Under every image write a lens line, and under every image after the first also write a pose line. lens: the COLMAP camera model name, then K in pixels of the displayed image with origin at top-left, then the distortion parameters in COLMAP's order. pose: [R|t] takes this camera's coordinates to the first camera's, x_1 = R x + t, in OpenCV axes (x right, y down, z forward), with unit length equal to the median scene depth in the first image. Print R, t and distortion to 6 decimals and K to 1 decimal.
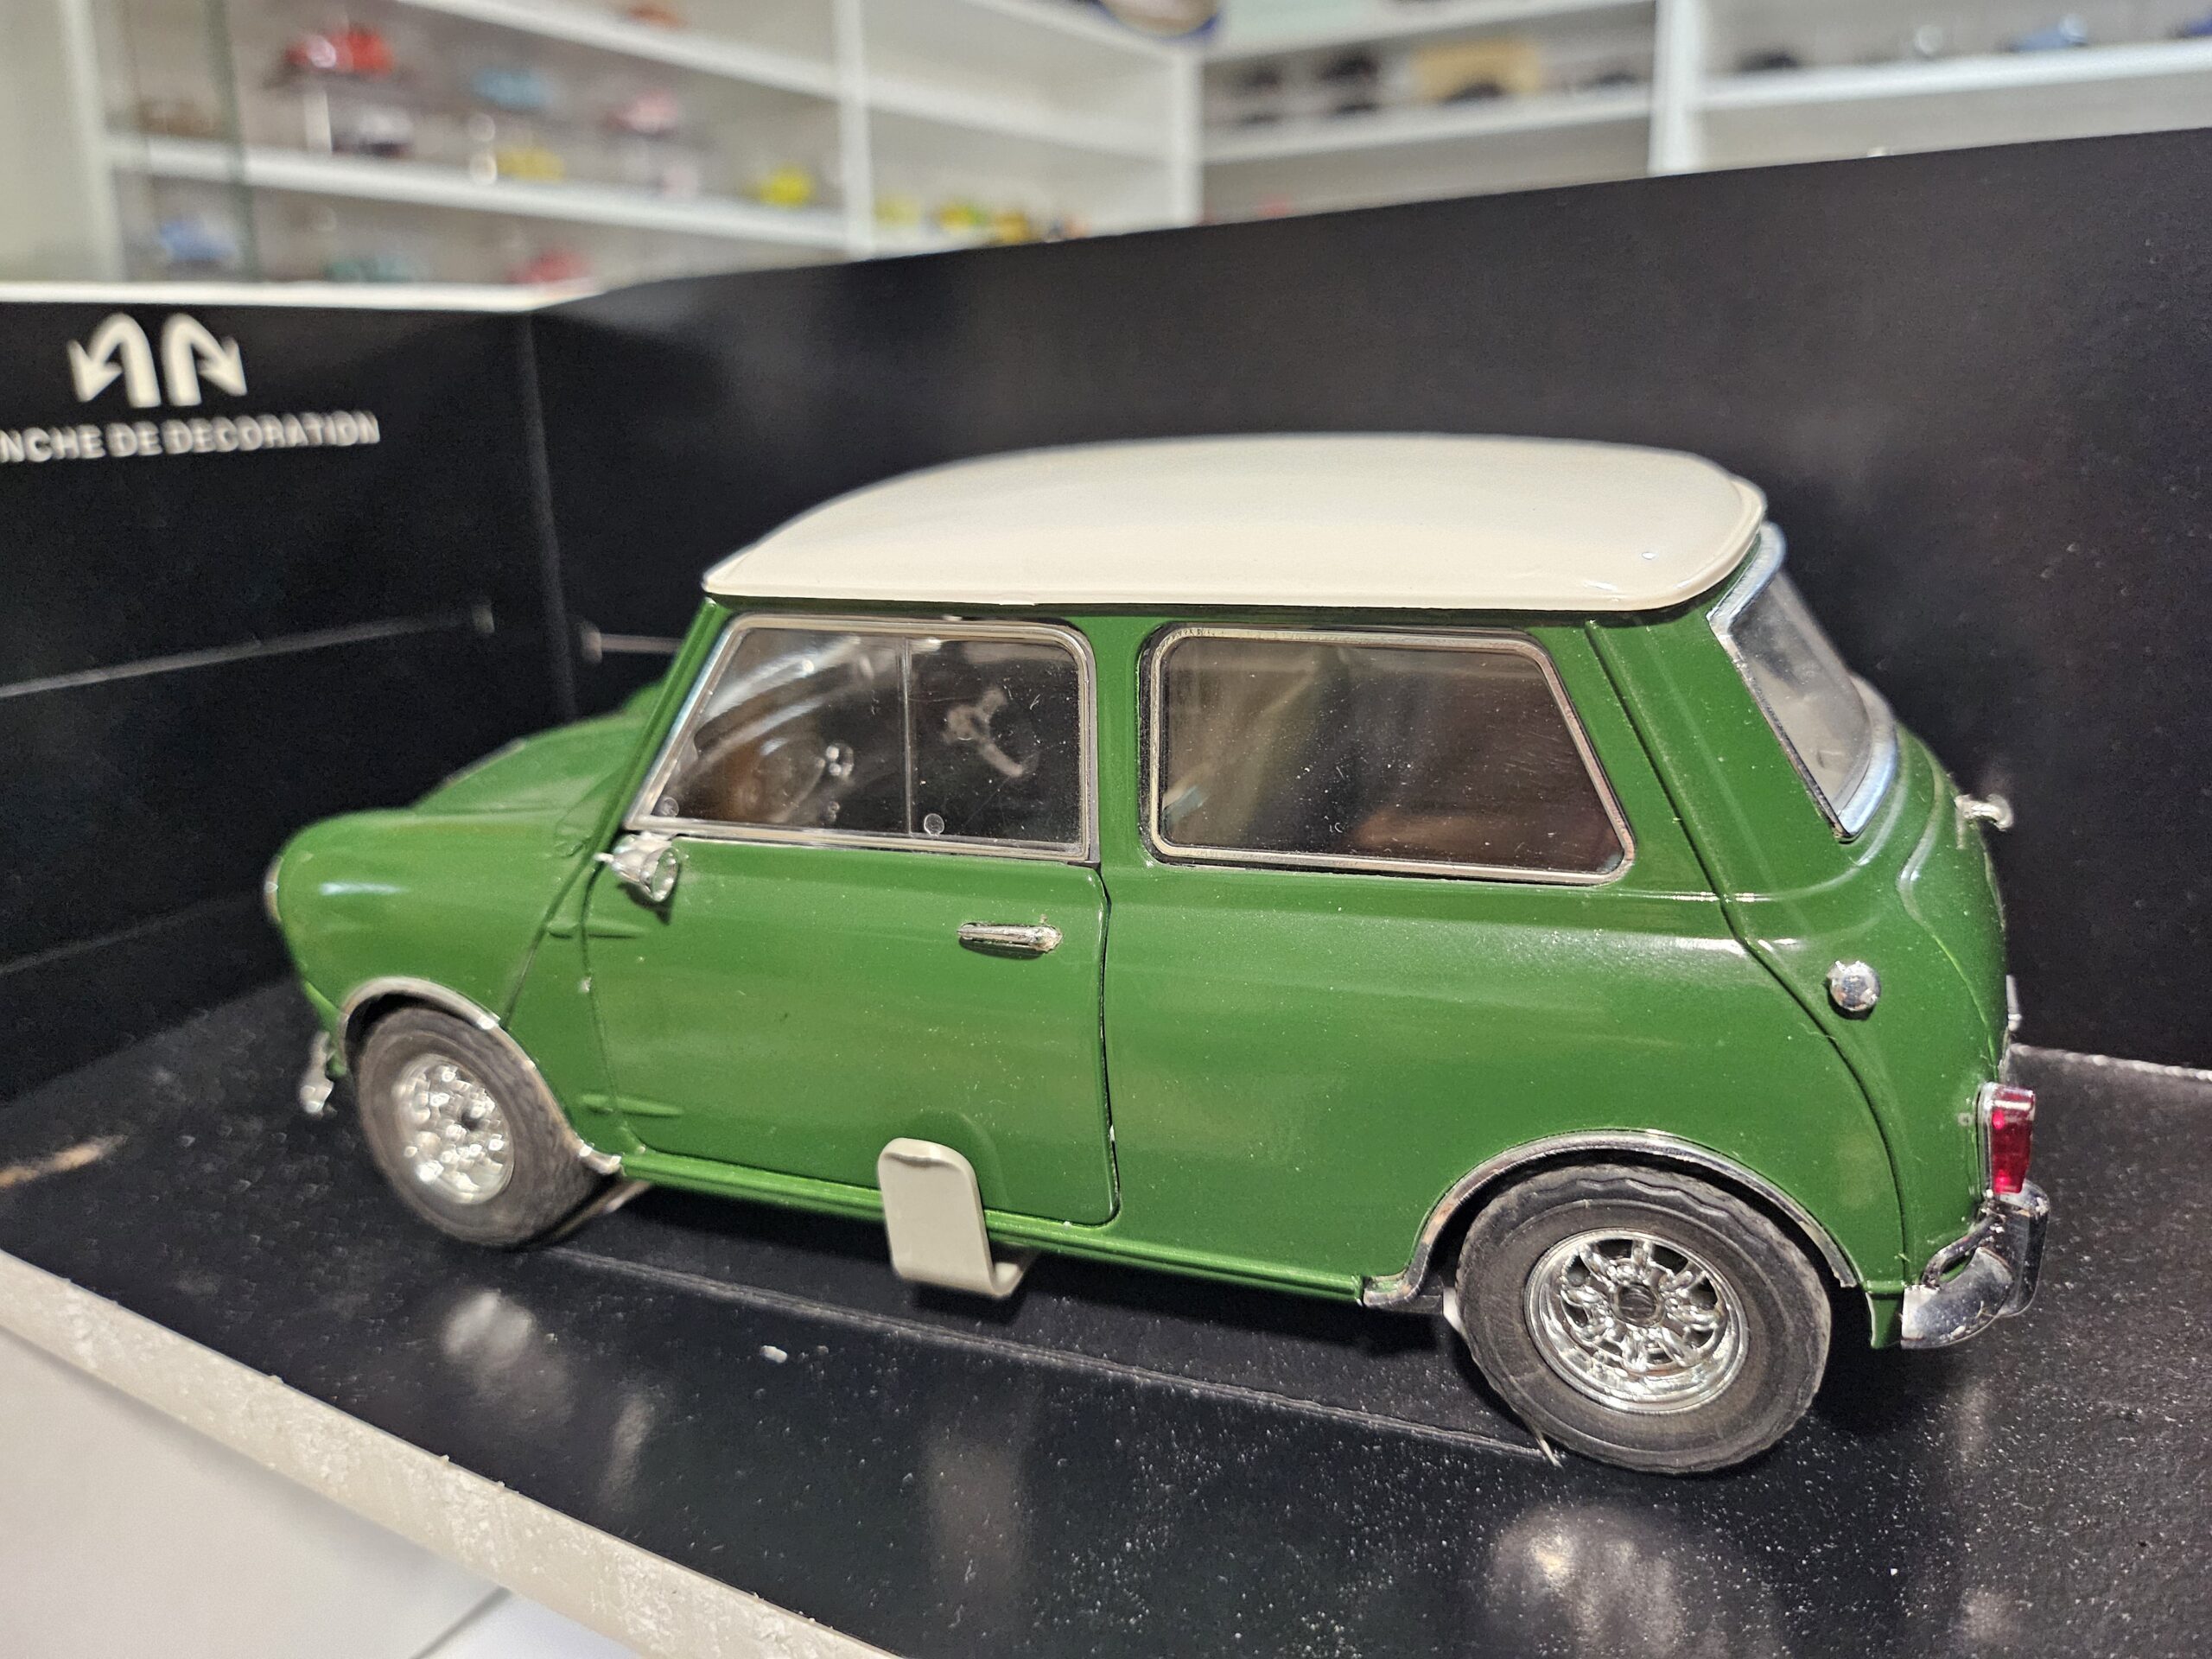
lens RADIAL K [[1564.3, 0, 1106.0], [0, 1564.3, 829.5], [0, 0, 1]] dist [0.005415, -0.000033]
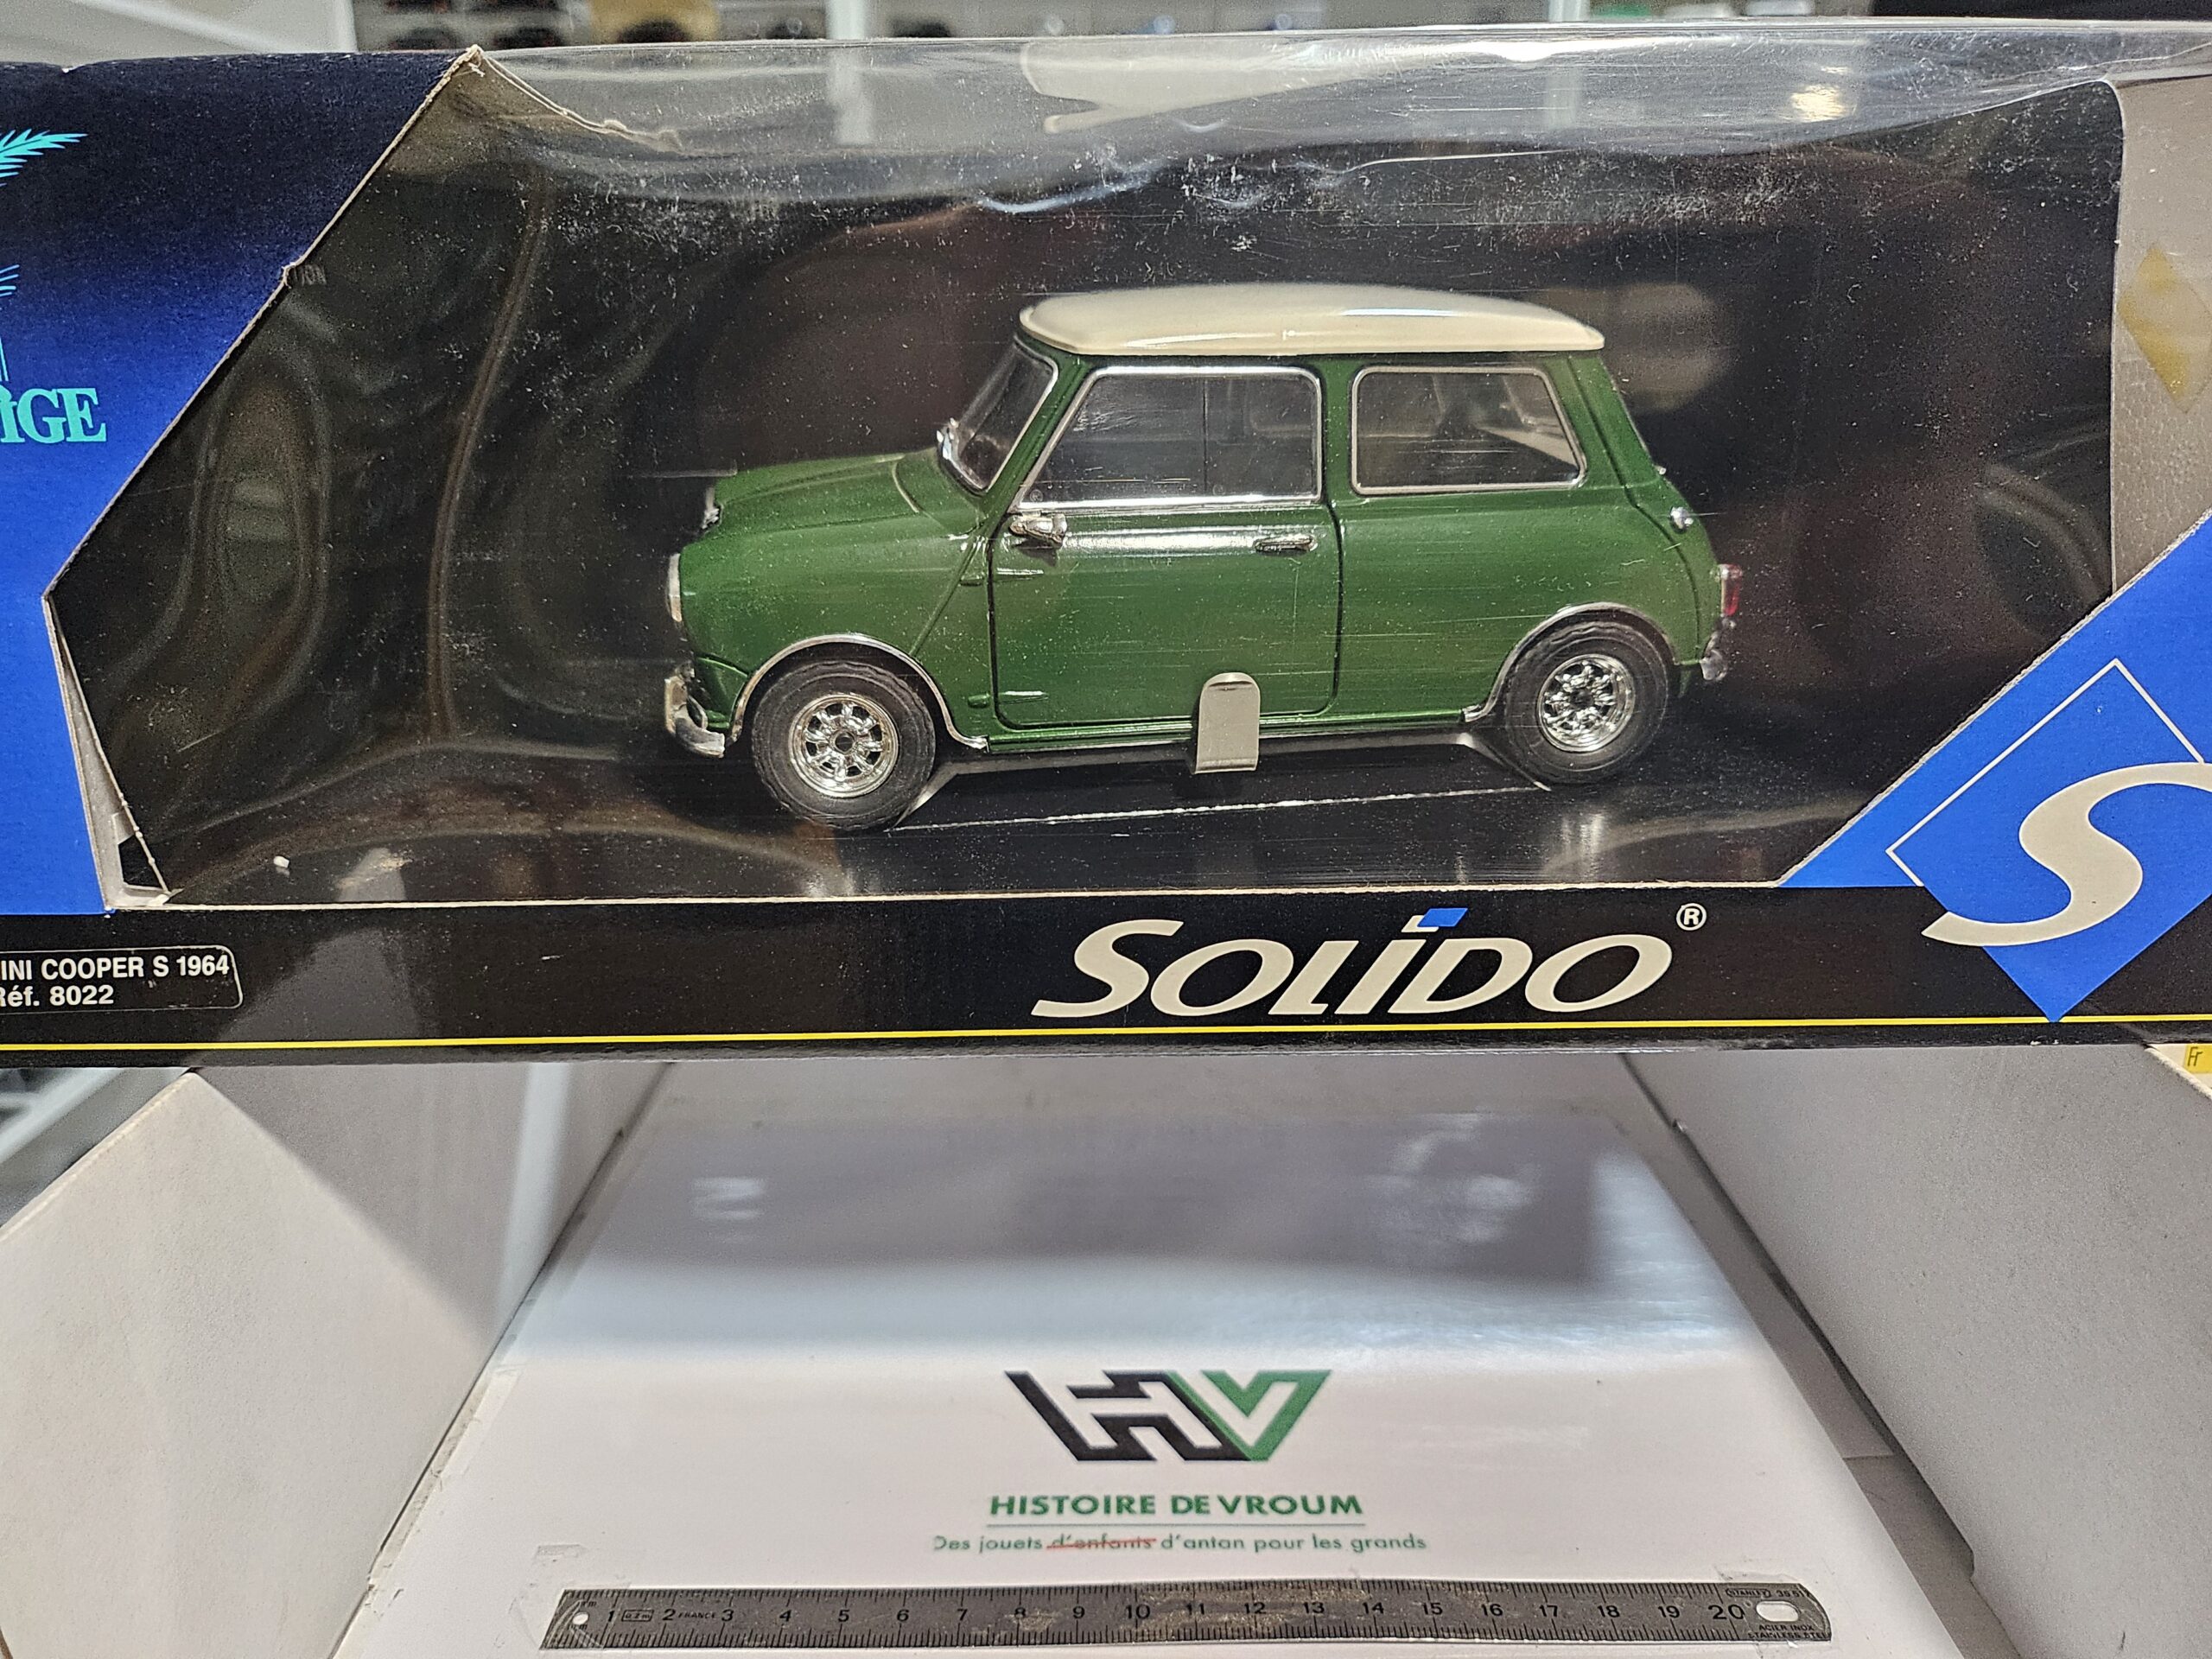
lens RADIAL K [[1564.3, 0, 1106.0], [0, 1564.3, 829.5], [0, 0, 1]] dist [0.005415, -0.000033]
pose [[0.868682, -0.126940, 0.478830, -1.135735], [0.111313, 0.991910, 0.061019, 0.259410], [-0.482702, 0.000294, 0.875785, -0.473517]]
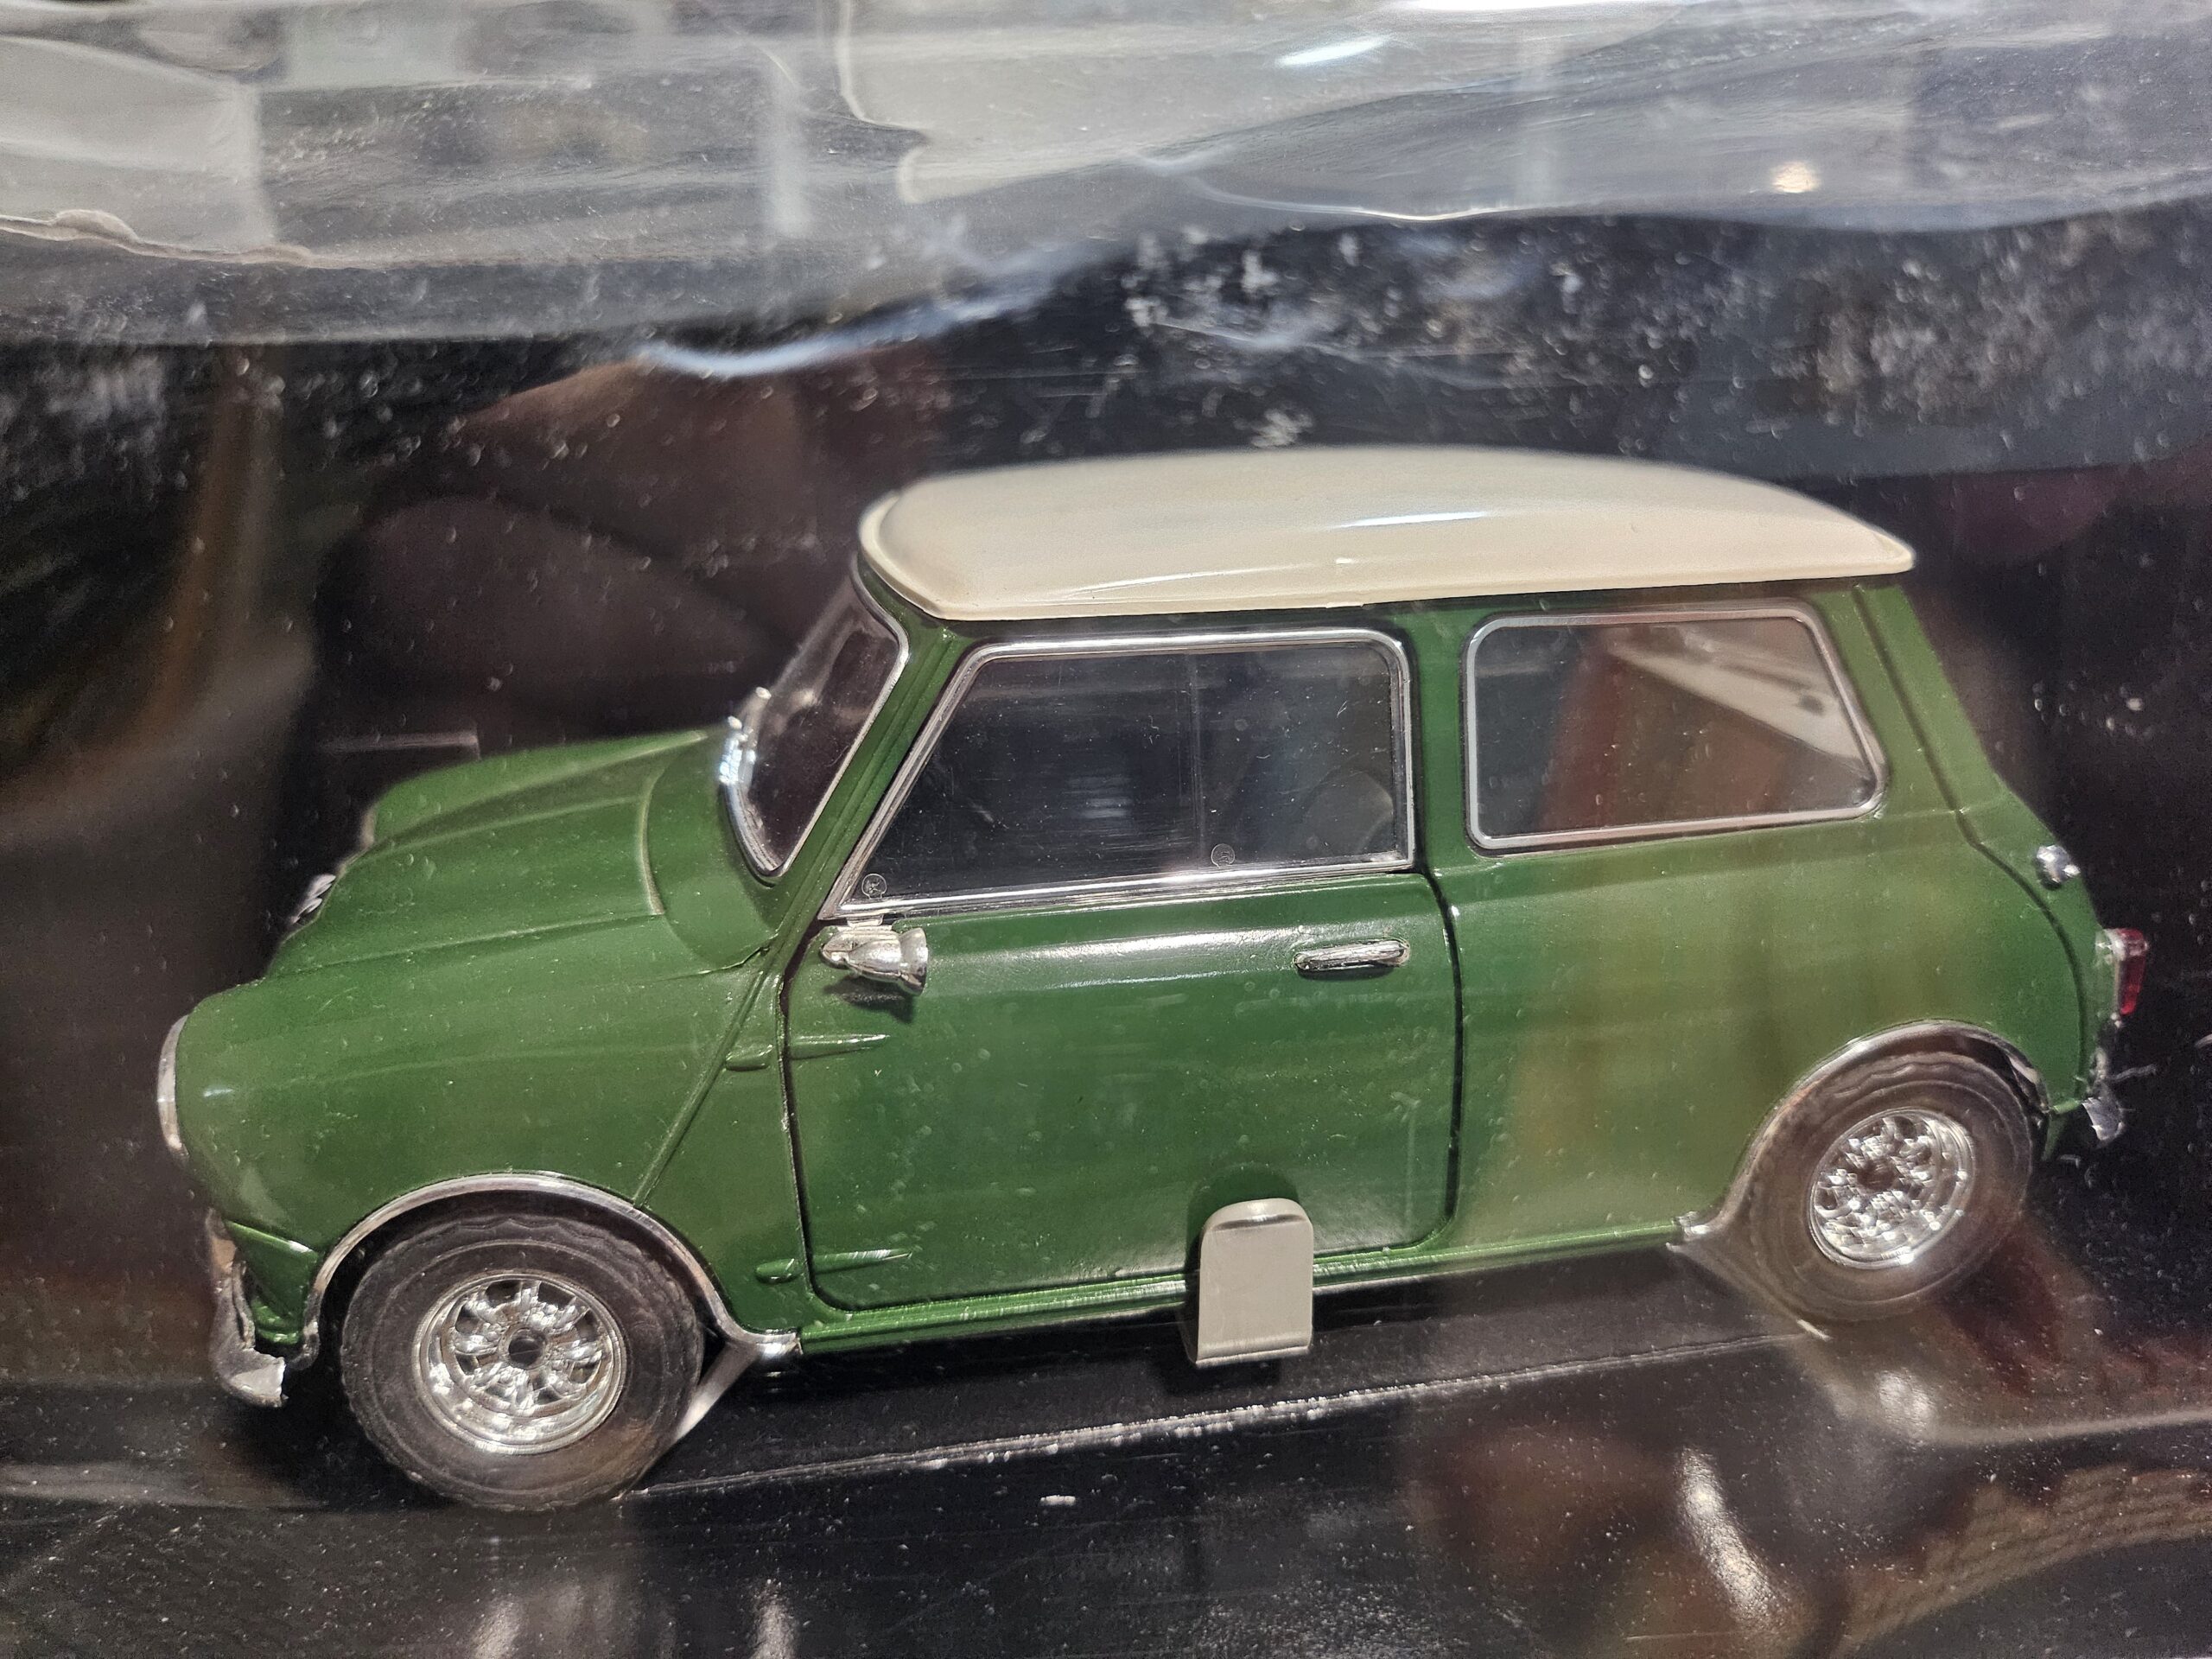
lens RADIAL K [[1586.7, 0, 1106.0], [0, 1586.7, 829.5], [0, 0, 1]] dist [-0.000353, -0.055225]
pose [[0.858445, -0.122302, 0.498111, -0.652724], [0.141638, 0.989918, -0.001043, -0.027847], [-0.492962, 0.071447, 0.867113, 0.234485]]
